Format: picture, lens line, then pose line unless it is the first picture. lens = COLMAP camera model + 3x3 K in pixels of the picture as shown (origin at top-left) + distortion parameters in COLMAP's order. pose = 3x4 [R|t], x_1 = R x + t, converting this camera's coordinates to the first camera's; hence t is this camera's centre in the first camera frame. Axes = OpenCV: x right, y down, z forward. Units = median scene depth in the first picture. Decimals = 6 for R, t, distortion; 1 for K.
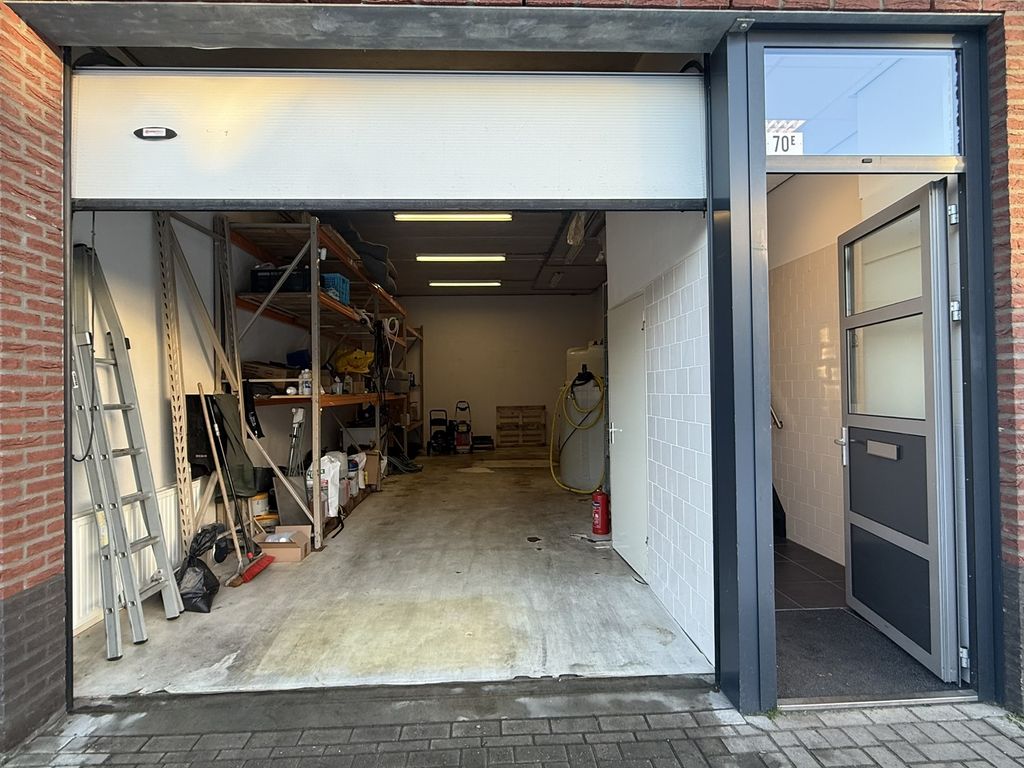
lens RADIAL K [[540.8, 0, 510.9], [0, 540.8, 385.5], [0, 0, 1]] dist [0.001086, -0.001171]
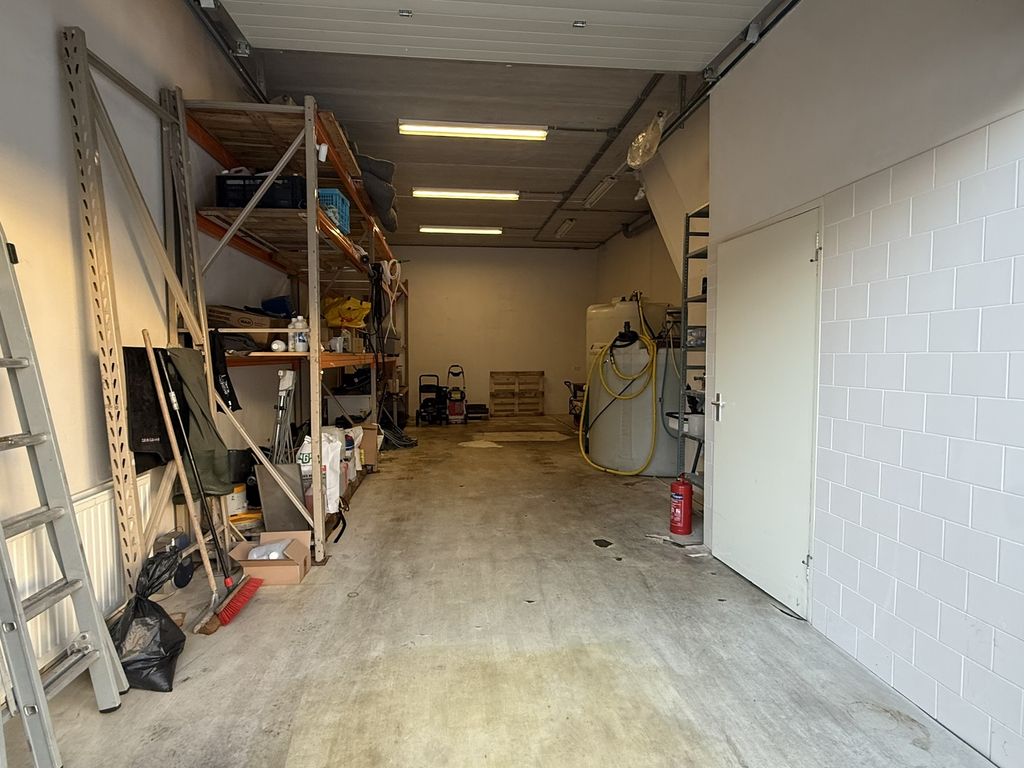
lens RADIAL K [[540.8, 0, 510.8], [0, 540.8, 384.6], [0, 0, 1]] dist [0.001086, -0.001171]
pose [[0.997545, 0.008578, 0.069499, -0.152531], [-0.012786, 0.998097, 0.060331, 0.014245], [-0.068849, -0.061072, 0.995756, 0.267234]]
